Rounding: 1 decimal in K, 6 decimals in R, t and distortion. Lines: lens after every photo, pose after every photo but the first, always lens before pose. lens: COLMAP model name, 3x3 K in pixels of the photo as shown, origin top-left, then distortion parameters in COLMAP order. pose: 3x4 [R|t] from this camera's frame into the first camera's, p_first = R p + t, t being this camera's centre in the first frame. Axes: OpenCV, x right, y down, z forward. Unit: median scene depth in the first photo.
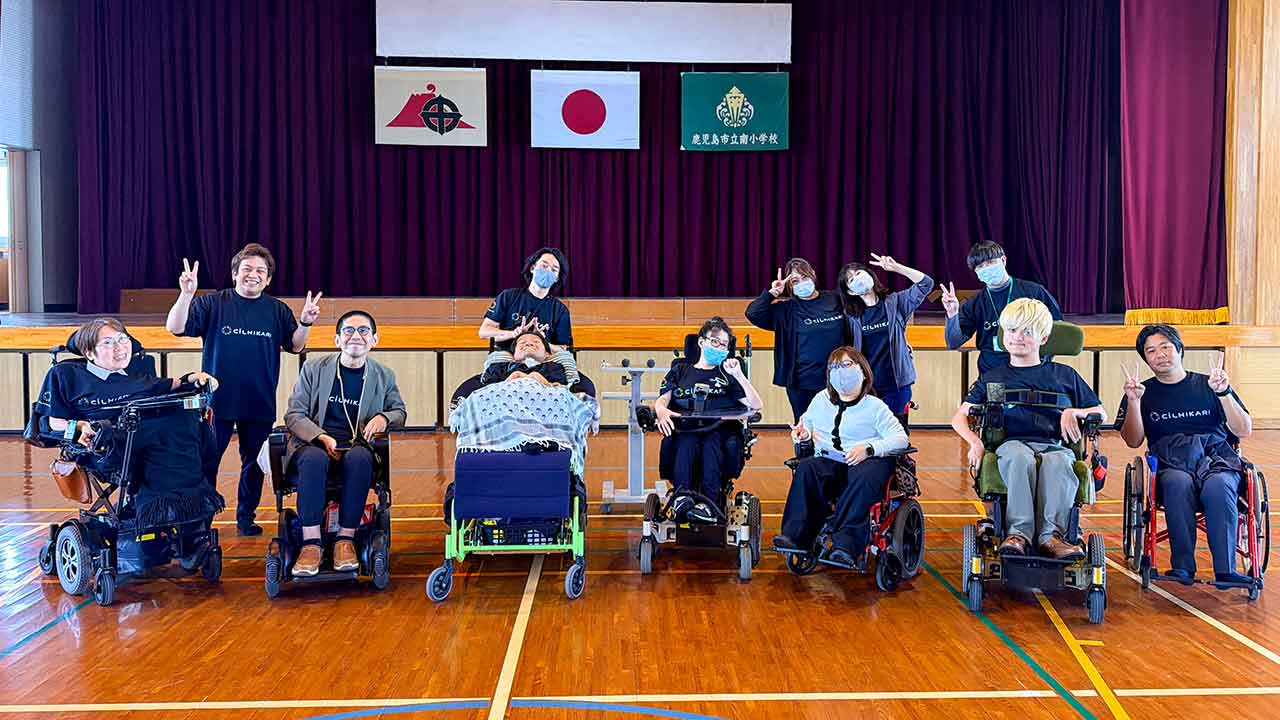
lens RADIAL K [[915.6, 0, 640.0], [0, 915.6, 360.0], [0, 0, 1]] dist [-0.003896, -0.002617]
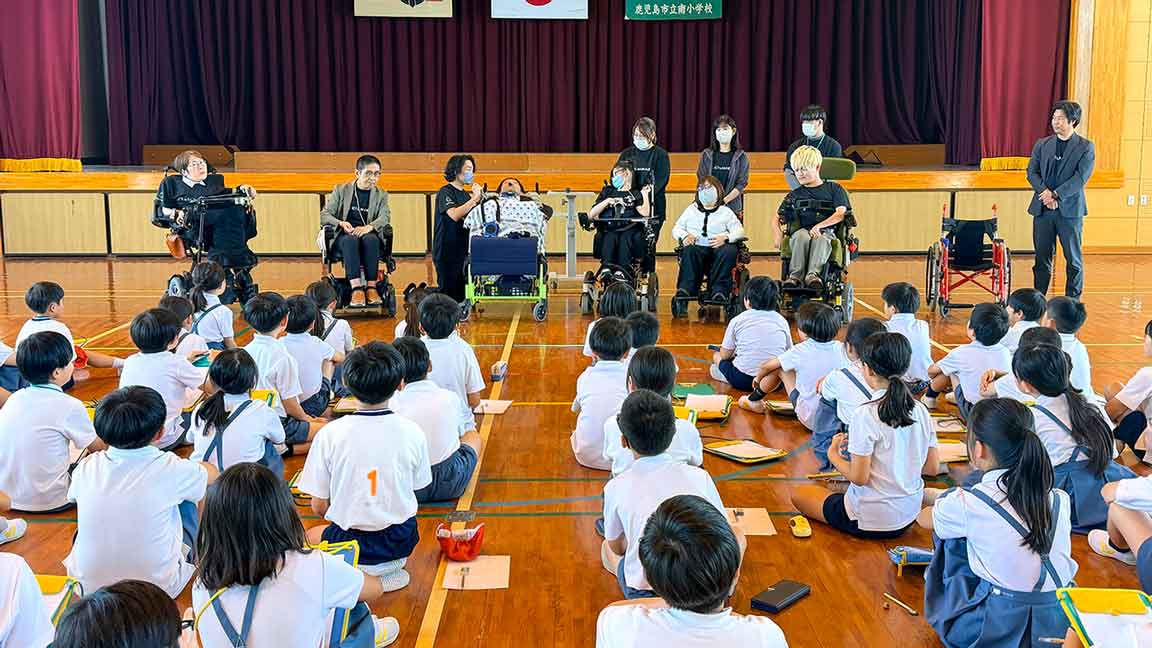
lens RADIAL K [[1301.4, 0, 576.0], [0, 1301.4, 324.0], [0, 0, 1]] dist [0.022007, 0.040812]
pose [[0.999752, -0.000403, -0.022260, 0.024282], [0.001537, 0.998698, 0.050980, 0.073189], [0.022210, -0.051002, 0.998452, -0.734985]]
